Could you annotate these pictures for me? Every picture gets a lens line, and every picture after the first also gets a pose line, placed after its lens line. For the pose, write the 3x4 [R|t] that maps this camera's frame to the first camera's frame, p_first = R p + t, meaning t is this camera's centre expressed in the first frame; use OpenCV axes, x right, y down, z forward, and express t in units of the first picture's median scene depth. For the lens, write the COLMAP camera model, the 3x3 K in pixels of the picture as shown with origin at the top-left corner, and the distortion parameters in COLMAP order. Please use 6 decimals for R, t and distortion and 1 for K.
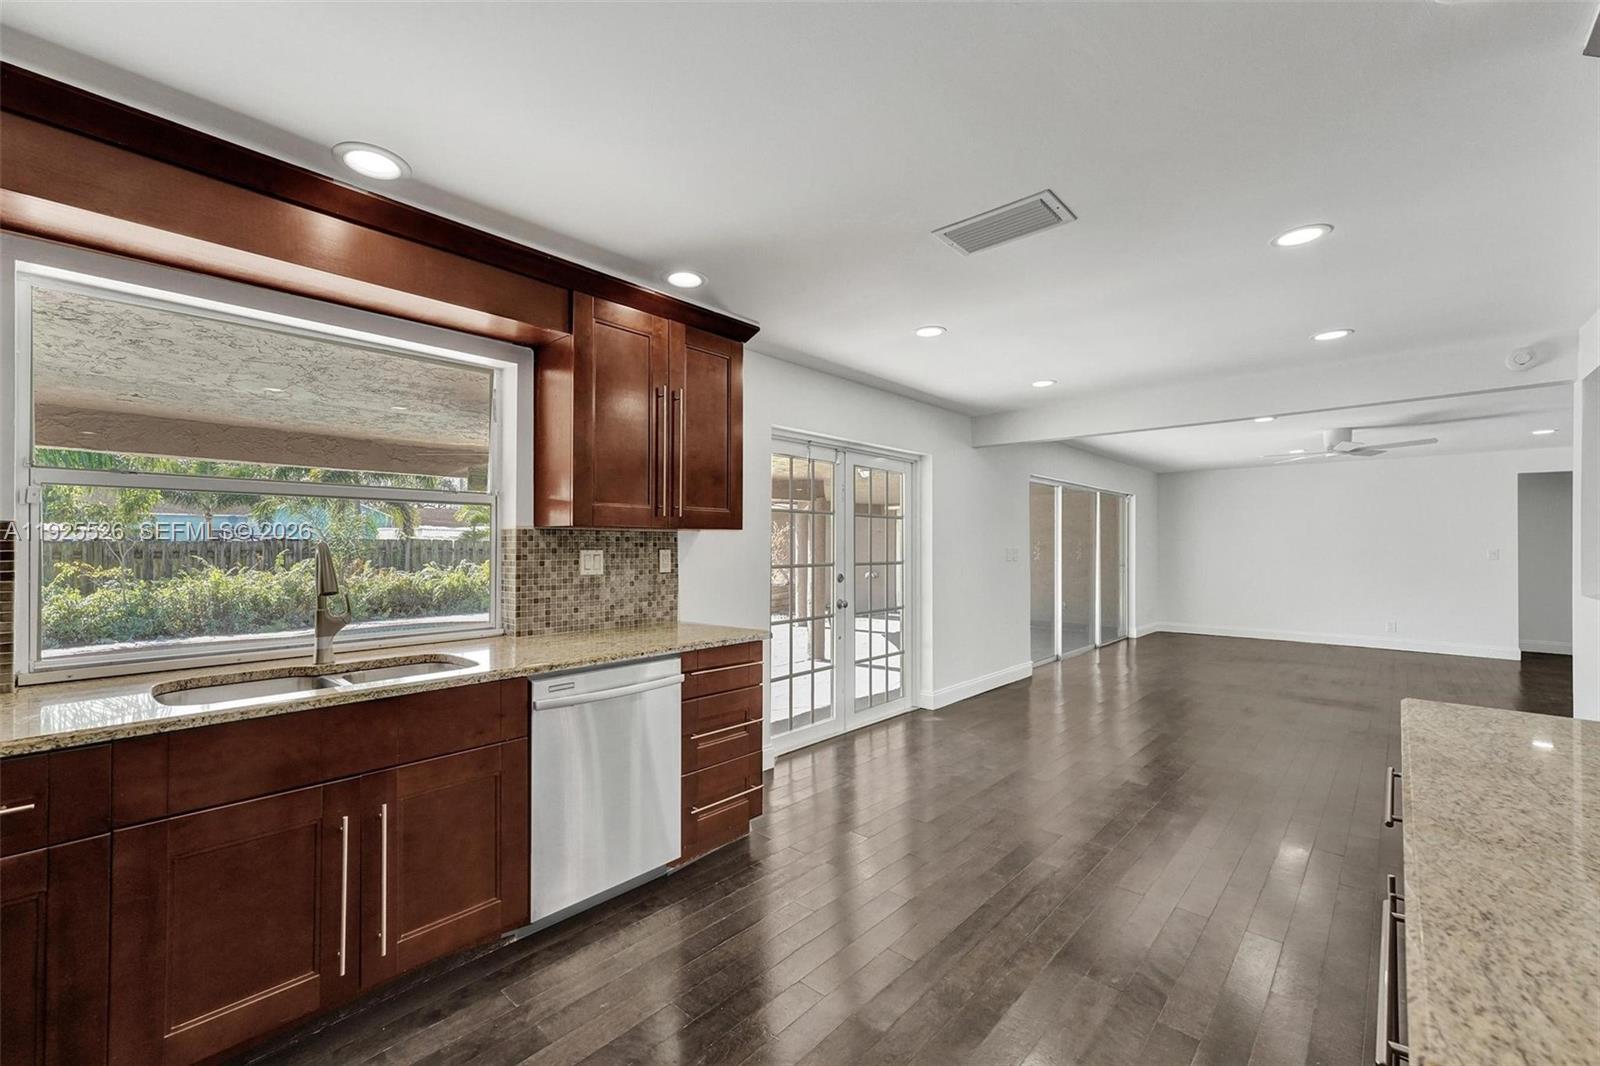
lens RADIAL K [[652.6, 0, 797.0], [0, 652.6, 539.9], [0, 0, 1]] dist [0.016313, 0.000256]
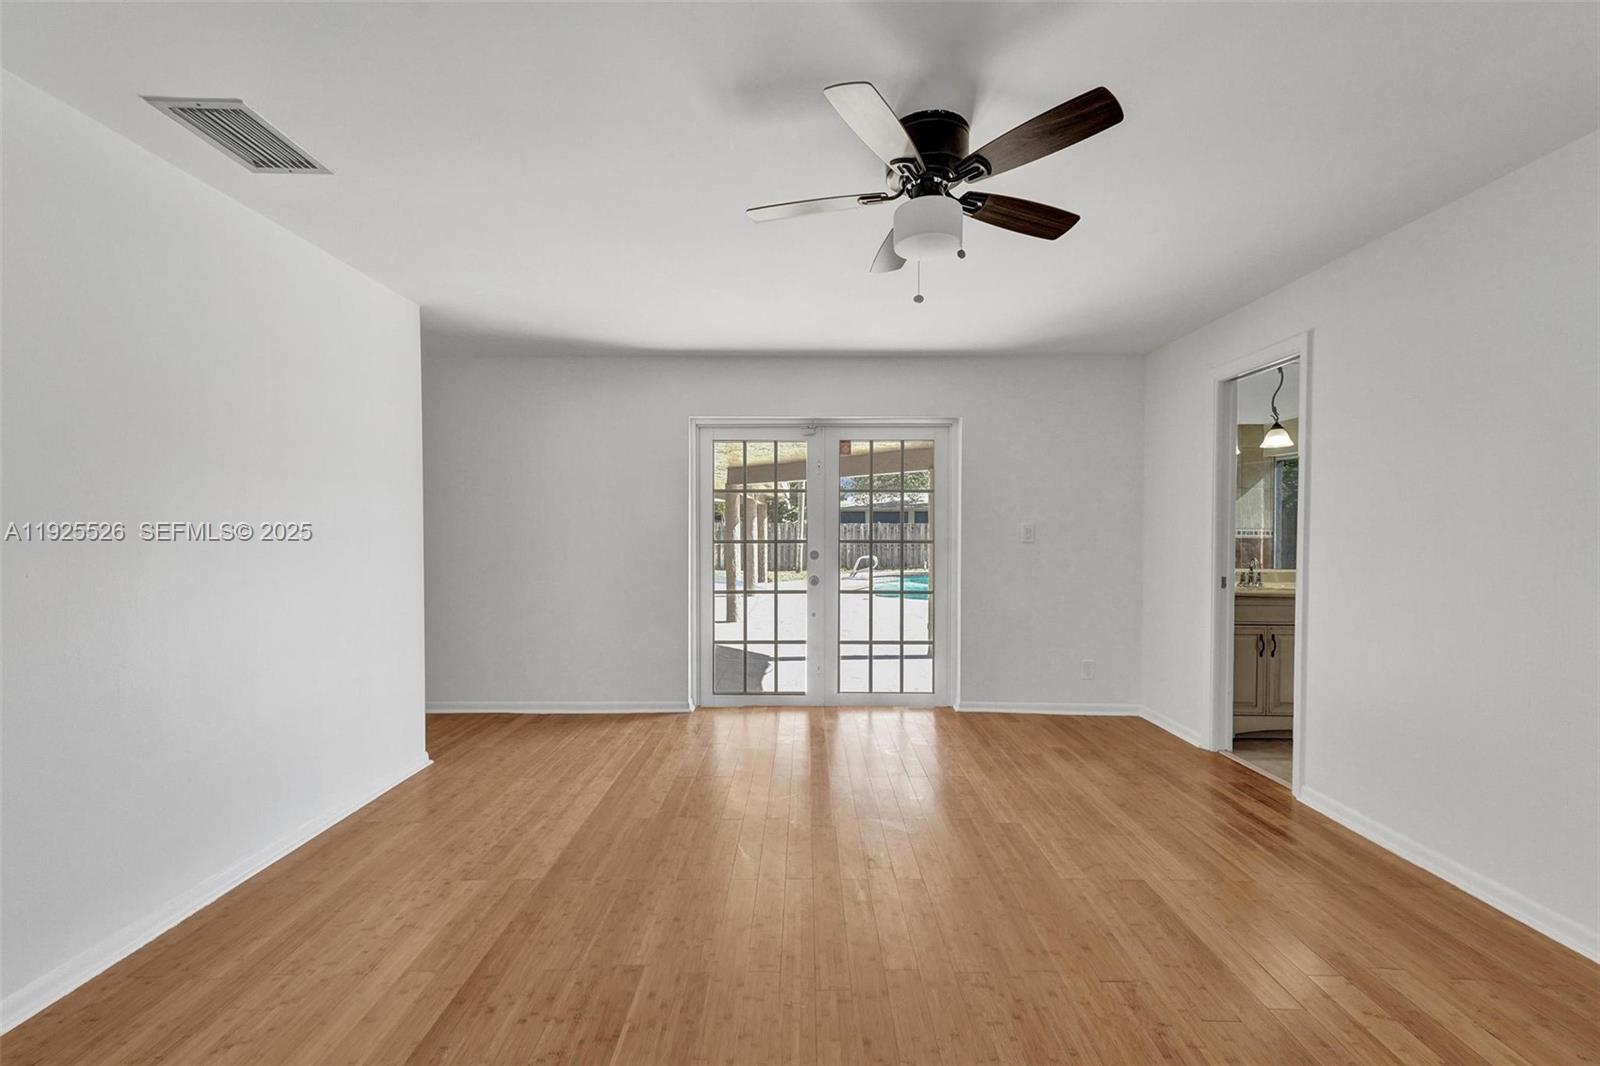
lens RADIAL K [[652.6, 0, 796.4], [0, 652.6, 542.4], [0, 0, 1]] dist [0.016313, 0.000256]
pose [[0.656725, 0.017022, -0.753938, 0.704251], [0.009012, 0.999497, 0.030417, 0.006970], [0.754076, -0.026770, 0.656241, 0.271191]]
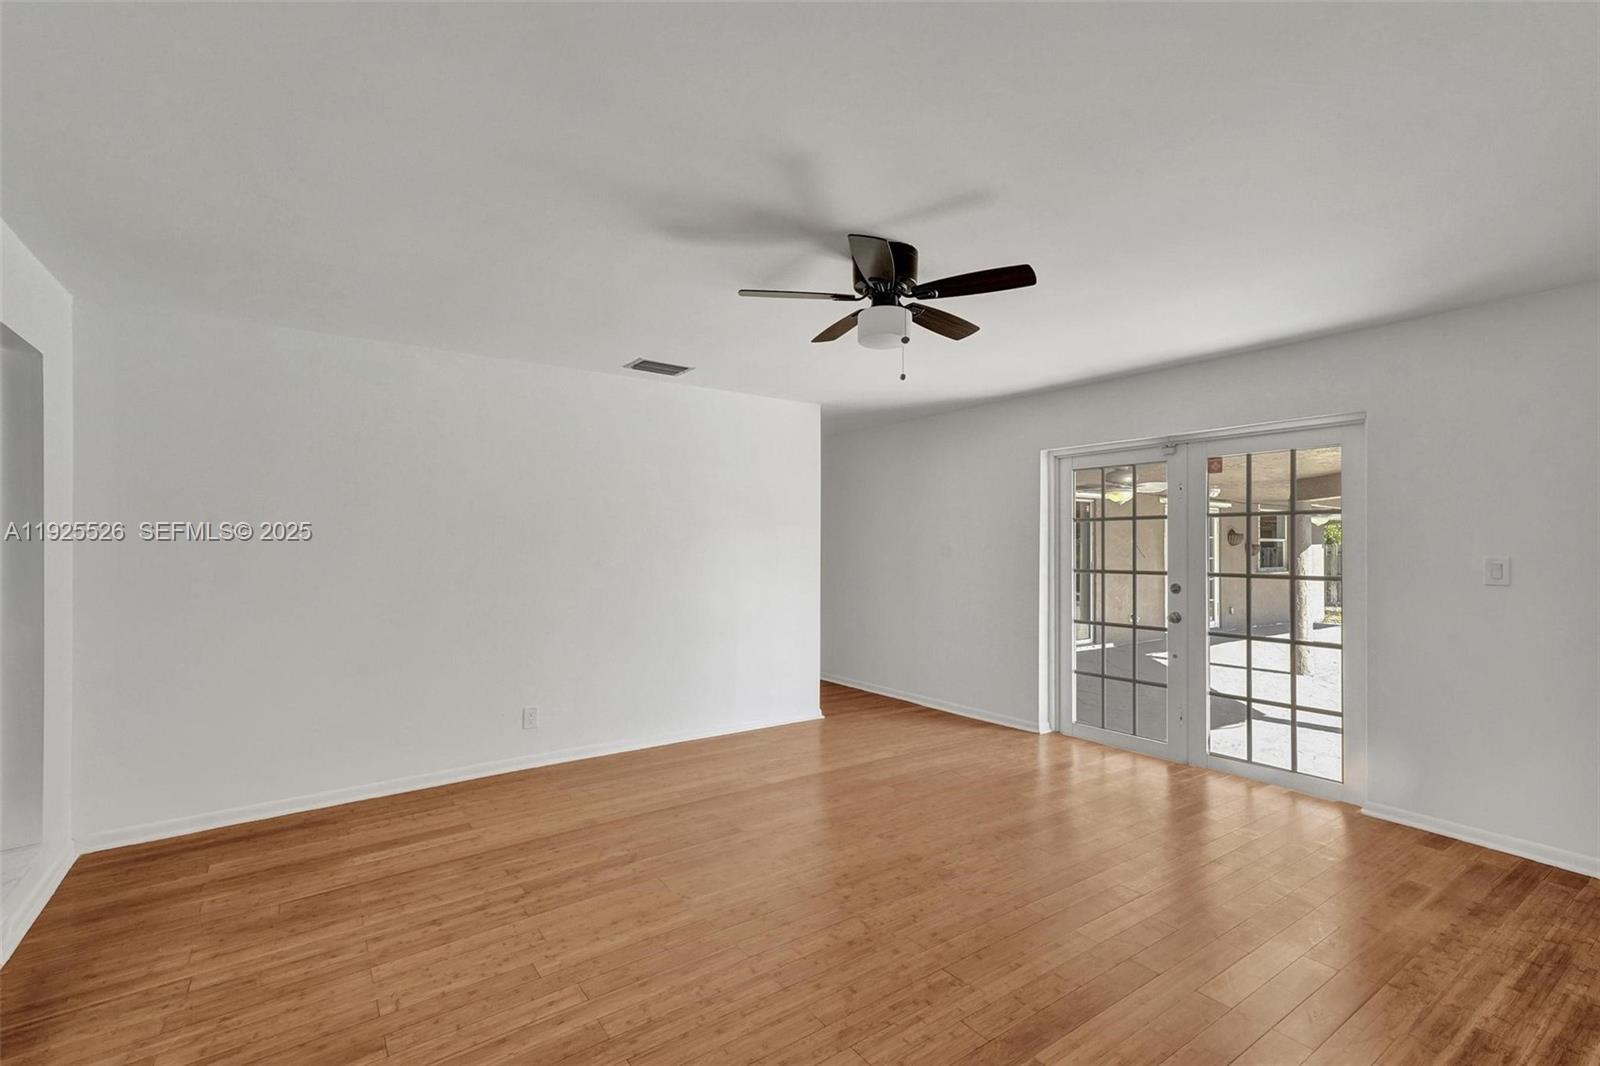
lens RADIAL K [[686.3, 0, 808.2], [0, 686.3, 537.2], [0, 0, 1]] dist [0.013801, -0.001195]
pose [[-0.196427, -0.018485, -0.980344, 0.957512], [0.004484, 0.999795, -0.019751, 0.003963], [0.980508, -0.008276, -0.196303, 0.603059]]
